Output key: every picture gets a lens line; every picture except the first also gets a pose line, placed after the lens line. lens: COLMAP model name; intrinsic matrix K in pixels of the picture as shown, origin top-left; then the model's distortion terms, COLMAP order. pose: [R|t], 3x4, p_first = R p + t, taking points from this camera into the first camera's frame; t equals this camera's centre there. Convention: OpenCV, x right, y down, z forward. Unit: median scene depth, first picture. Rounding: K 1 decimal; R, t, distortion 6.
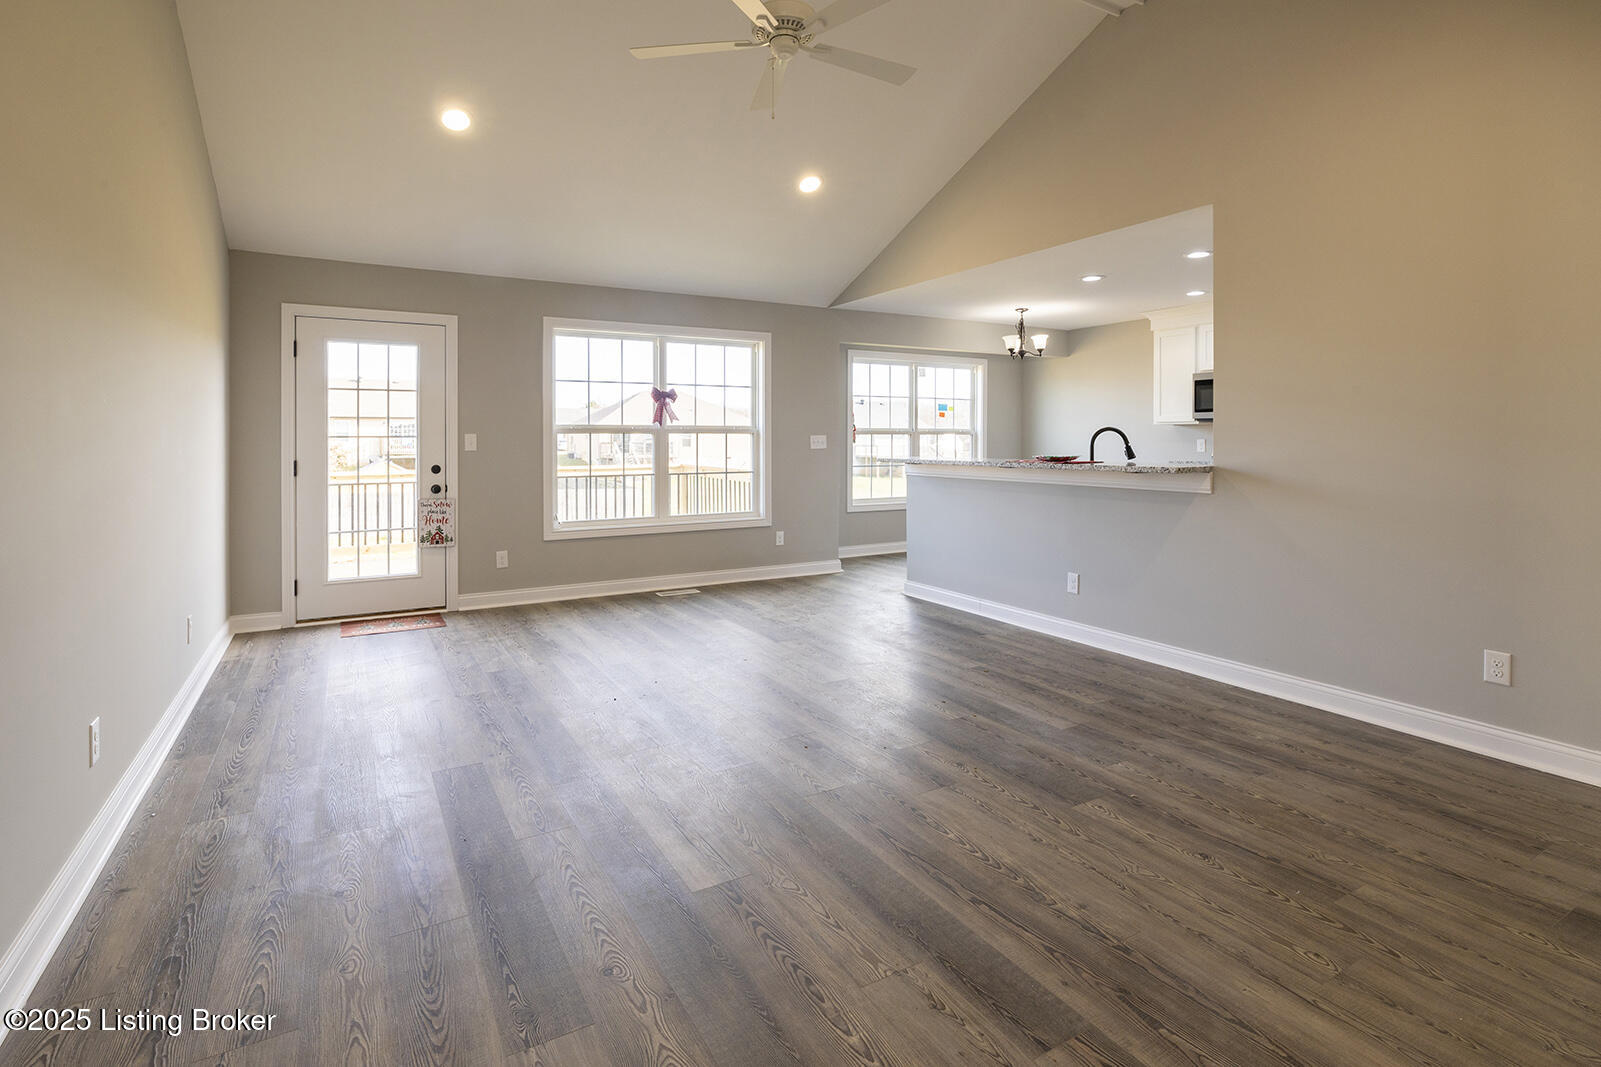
lens RADIAL K [[779.7, 0, 778.5], [0, 779.7, 460.9], [0, 0, 1]] dist [-0.010250, -0.000070]
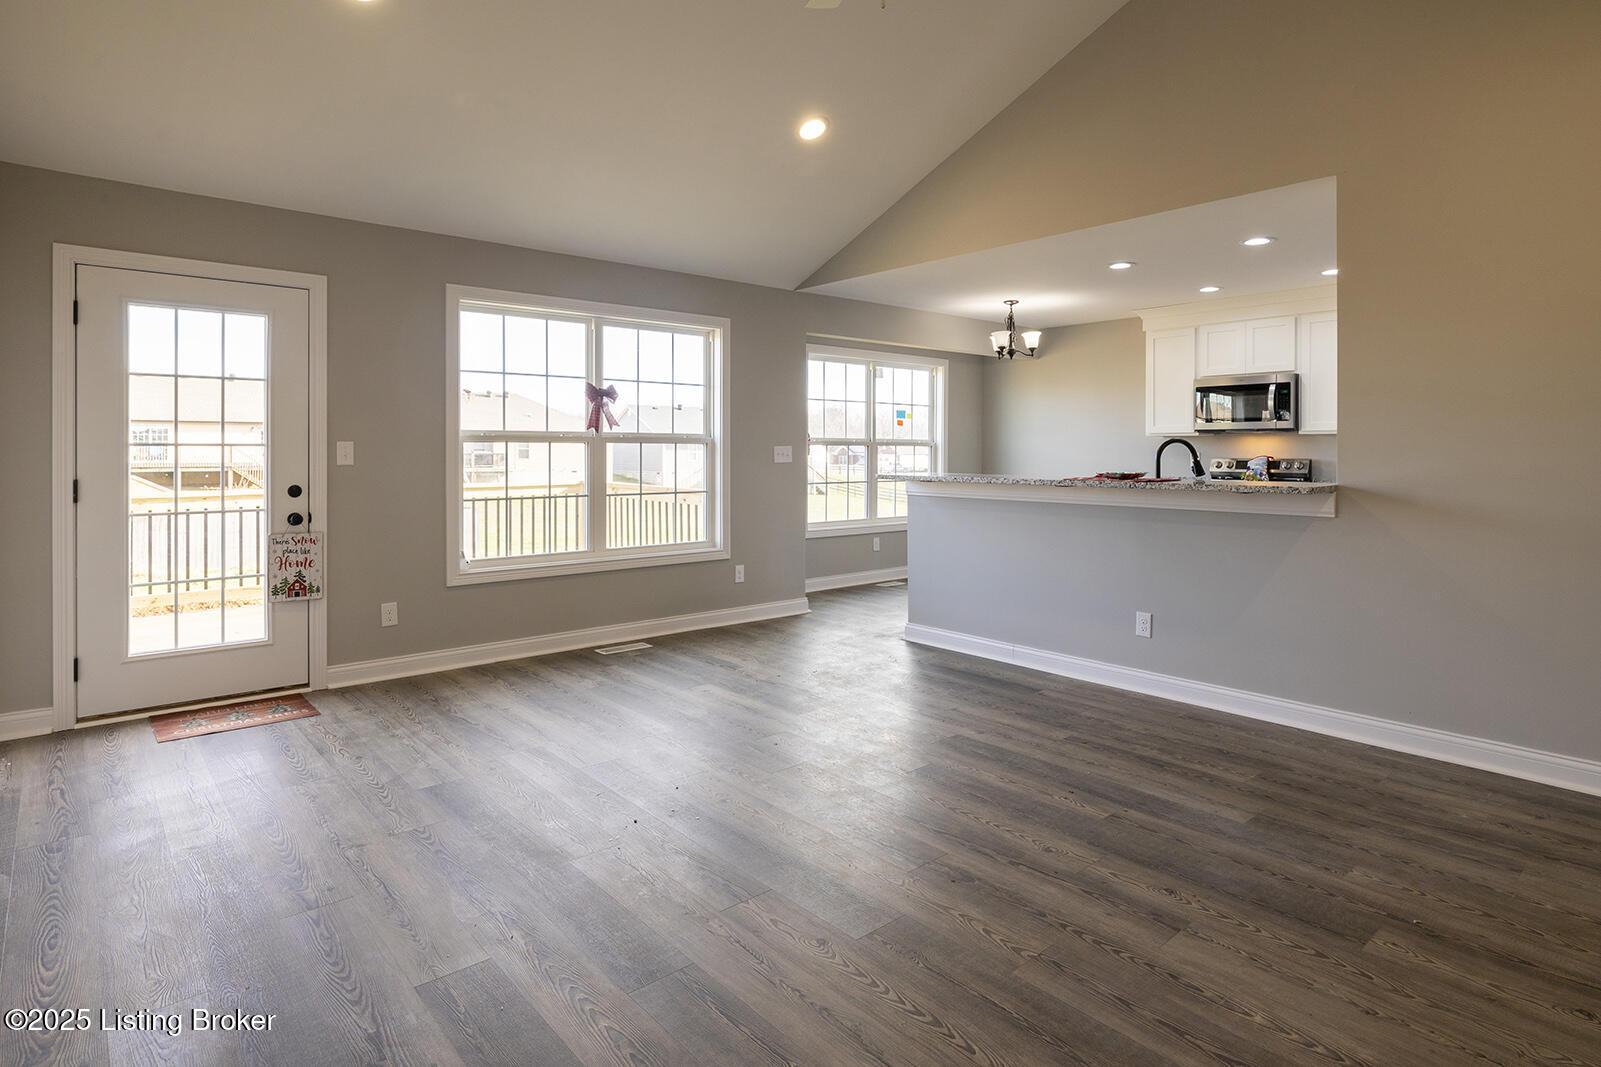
lens RADIAL K [[869.4, 0, 799.0], [0, 869.4, 472.8], [0, 0, 1]] dist [-0.004538, -0.000621]
pose [[0.980700, -0.000681, 0.195518, -0.132413], [0.001058, 0.999998, -0.001822, -0.003824], [-0.195517, 0.001994, 0.980698, 0.123195]]
